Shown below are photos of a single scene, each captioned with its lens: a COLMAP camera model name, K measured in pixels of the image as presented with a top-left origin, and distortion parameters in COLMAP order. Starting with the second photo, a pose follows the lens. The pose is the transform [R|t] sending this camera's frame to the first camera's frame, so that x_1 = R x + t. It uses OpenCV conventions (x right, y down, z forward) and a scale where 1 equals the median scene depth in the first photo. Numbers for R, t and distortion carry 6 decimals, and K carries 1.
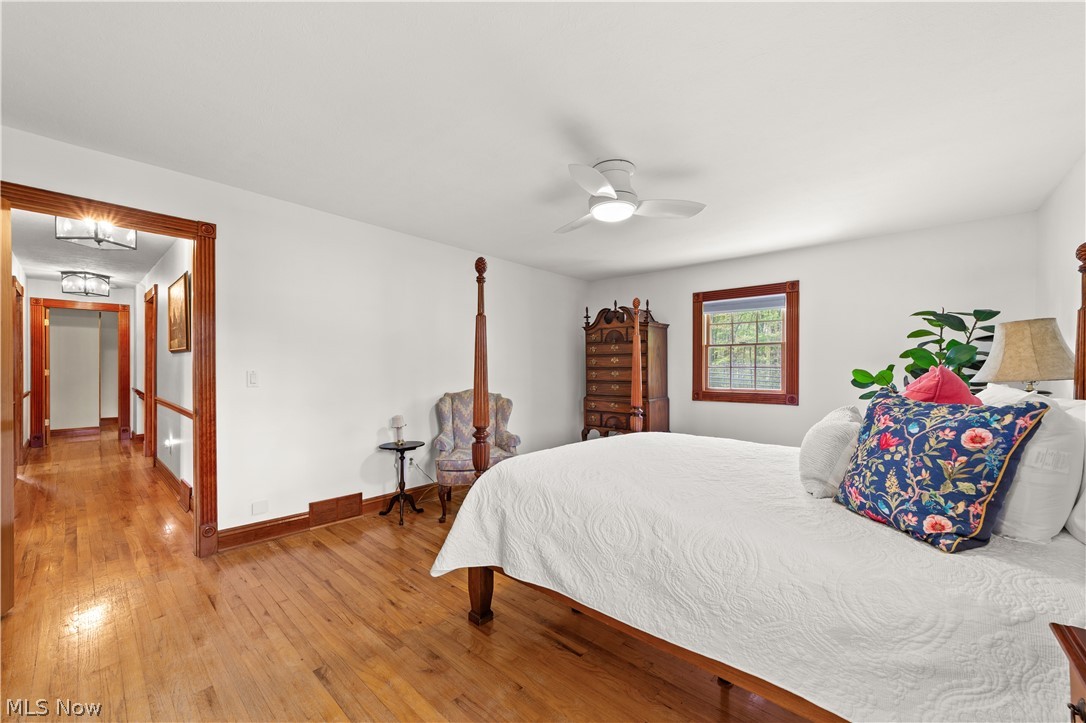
lens RADIAL K [[417.5, 0, 541.5], [0, 417.5, 367.4], [0, 0, 1]] dist [-0.019689, 0.008833]
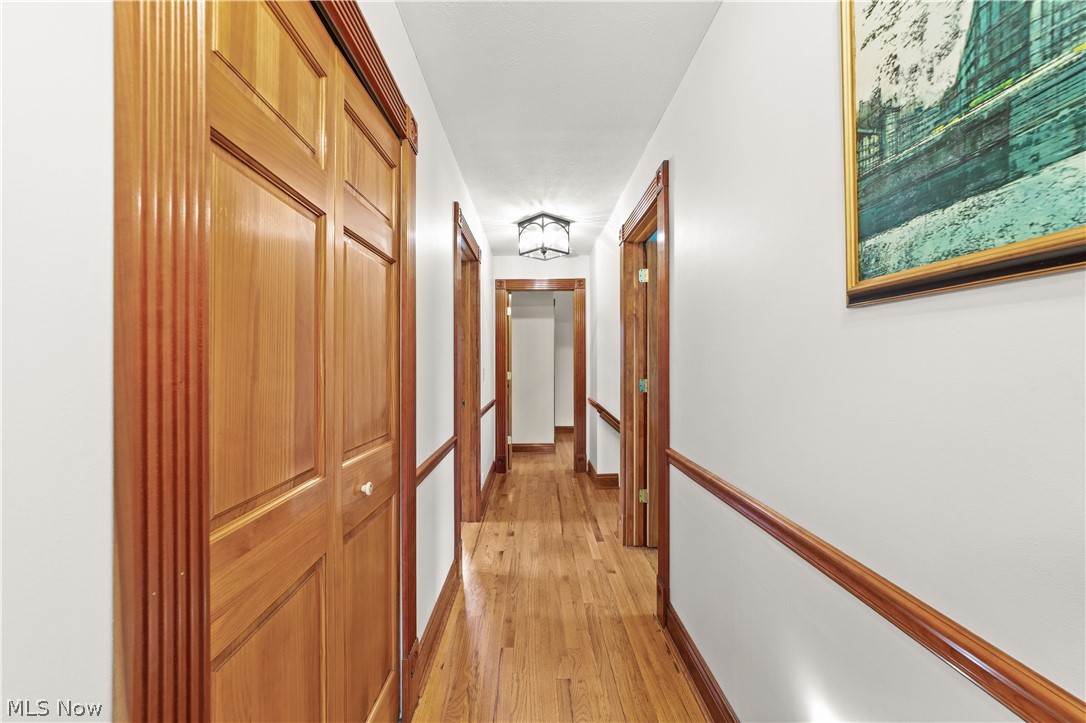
lens RADIAL K [[417.5, 0, 541.5], [0, 417.5, 367.4], [0, 0, 1]] dist [-0.019689, 0.008833]
pose [[0.675347, -0.000180, -0.737500, -0.582011], [0.002234, 0.999996, 0.001802, -0.004150], [0.737497, -0.002864, 0.675345, 0.518986]]
